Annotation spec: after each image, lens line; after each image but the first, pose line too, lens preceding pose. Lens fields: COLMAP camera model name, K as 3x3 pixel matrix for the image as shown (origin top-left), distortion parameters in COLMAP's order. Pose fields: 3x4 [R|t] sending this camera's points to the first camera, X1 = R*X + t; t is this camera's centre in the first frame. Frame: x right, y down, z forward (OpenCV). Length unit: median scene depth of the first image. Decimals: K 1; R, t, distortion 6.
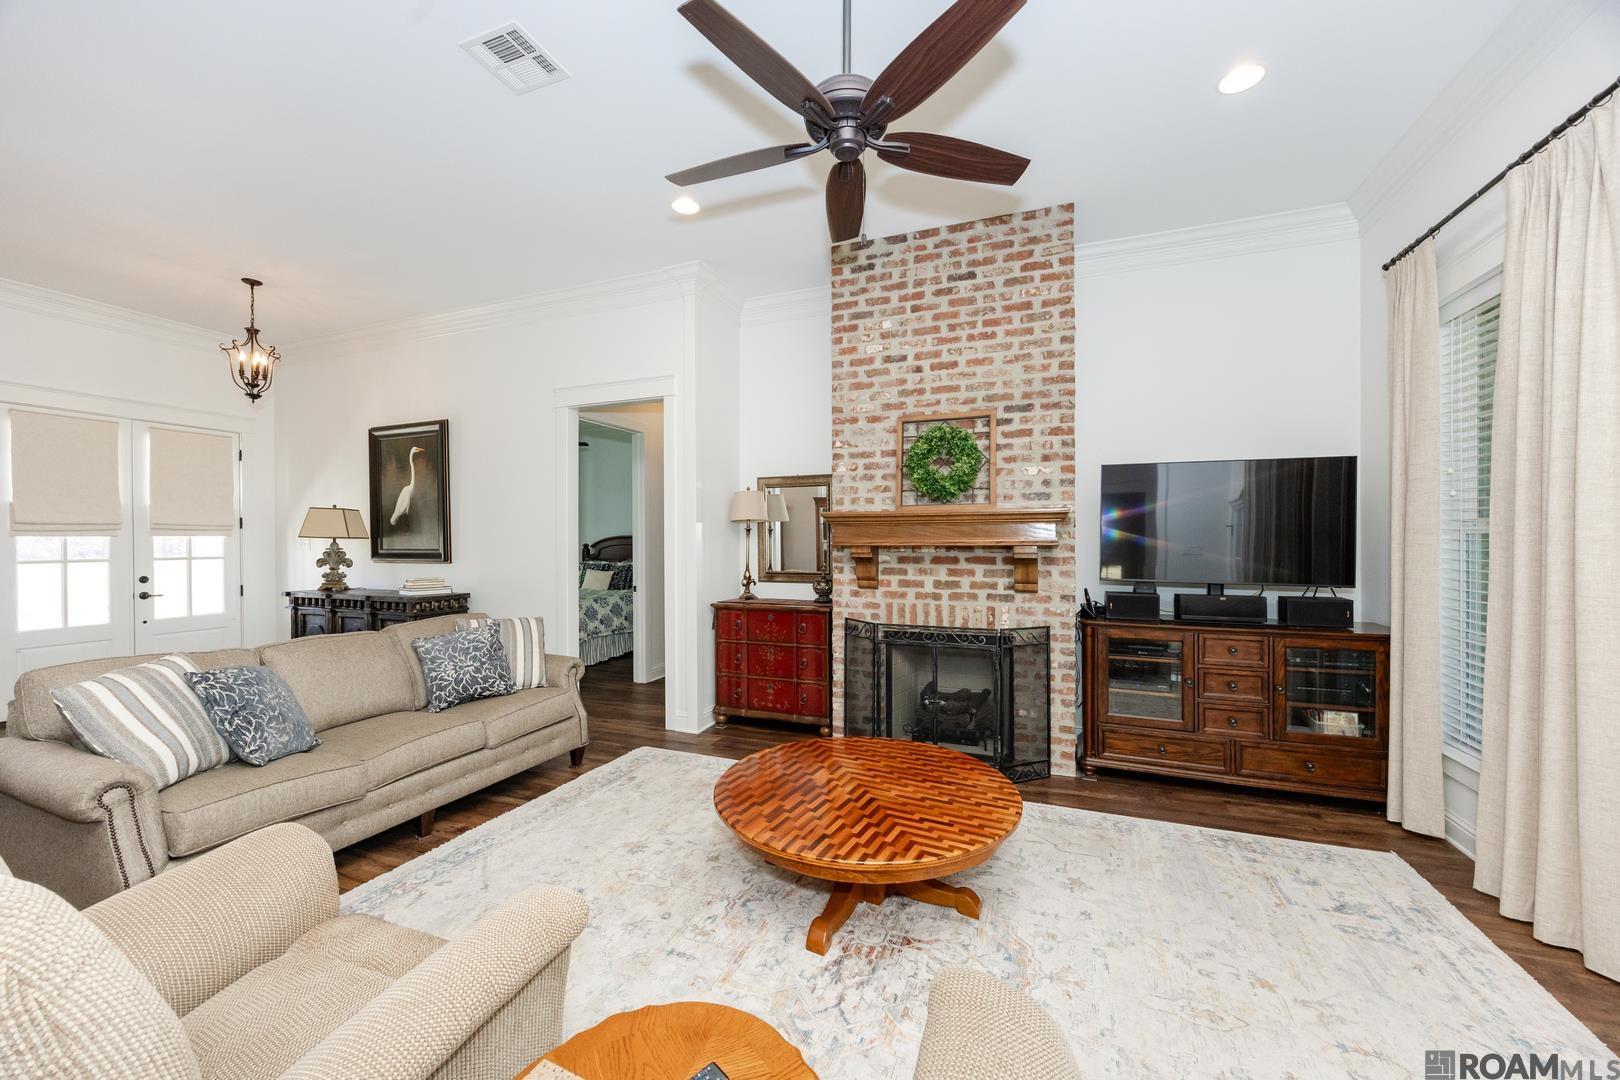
lens RADIAL K [[614.5, 0, 824.7], [0, 614.5, 545.8], [0, 0, 1]] dist [-0.006701, -0.000110]
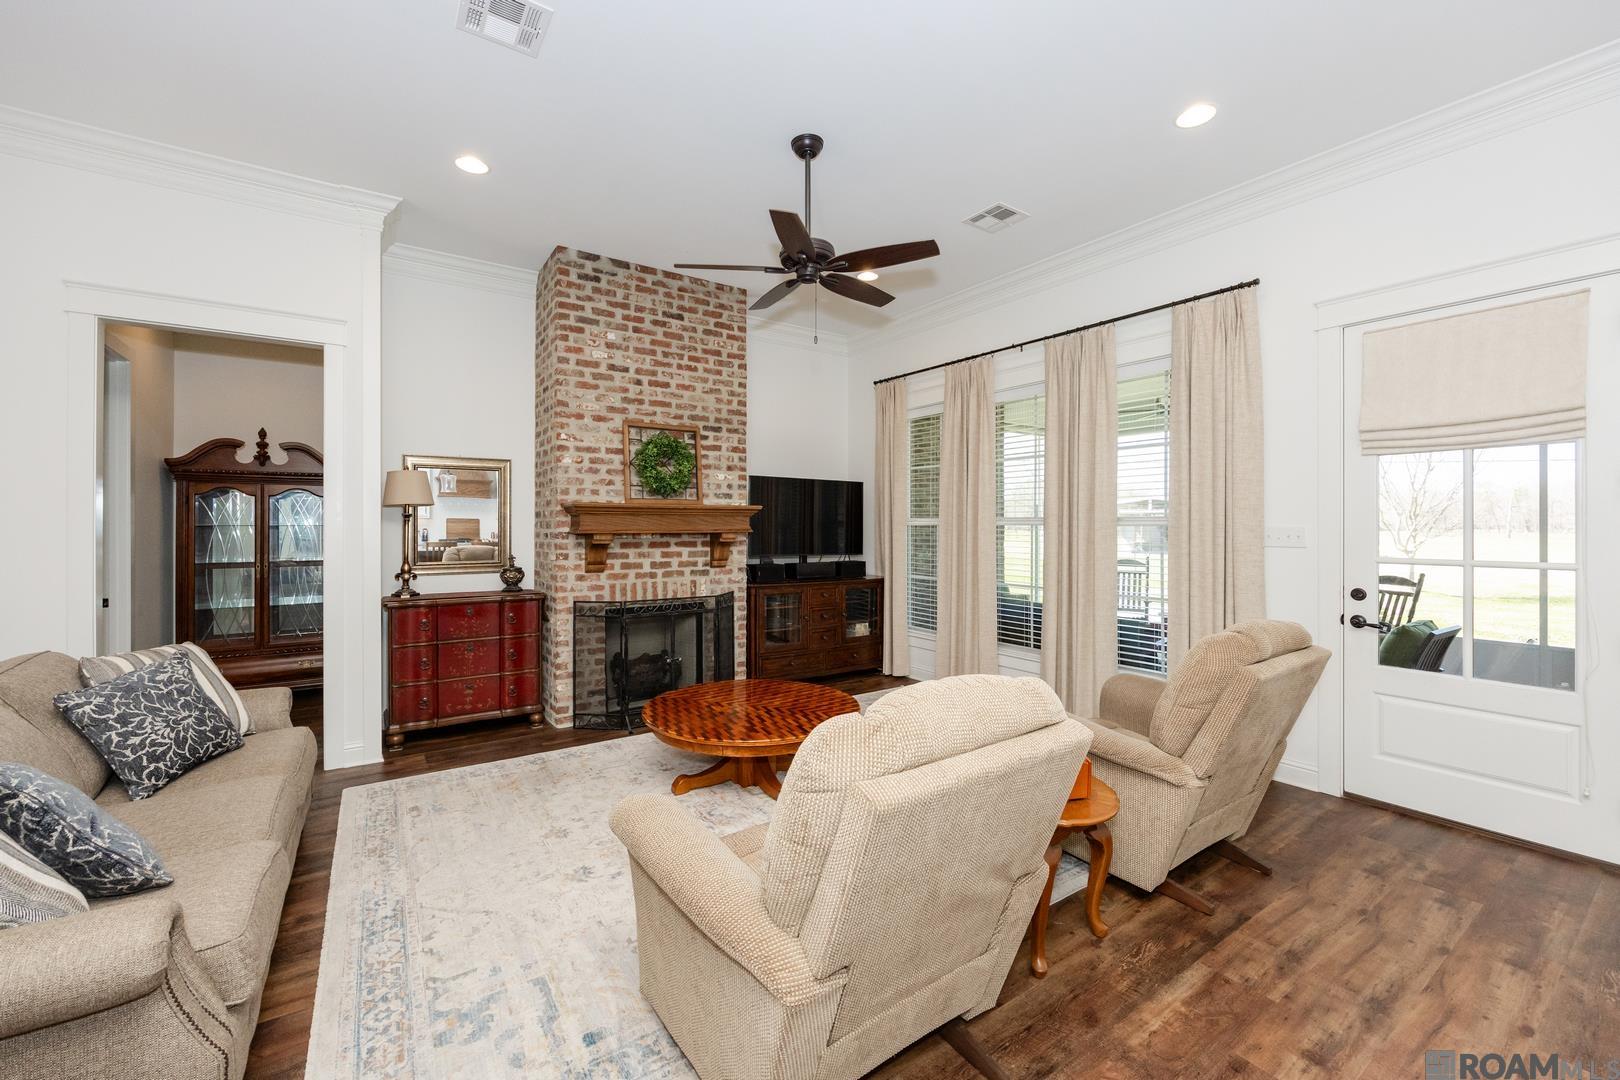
lens RADIAL K [[614.5, 0, 818.5], [0, 614.5, 529.3], [0, 0, 1]] dist [-0.006701, -0.000110]
pose [[0.577611, -0.001875, 0.816310, -0.603329], [0.004327, 0.999990, -0.000765, -0.004610], [-0.816301, 0.003974, 0.577613, 0.044375]]
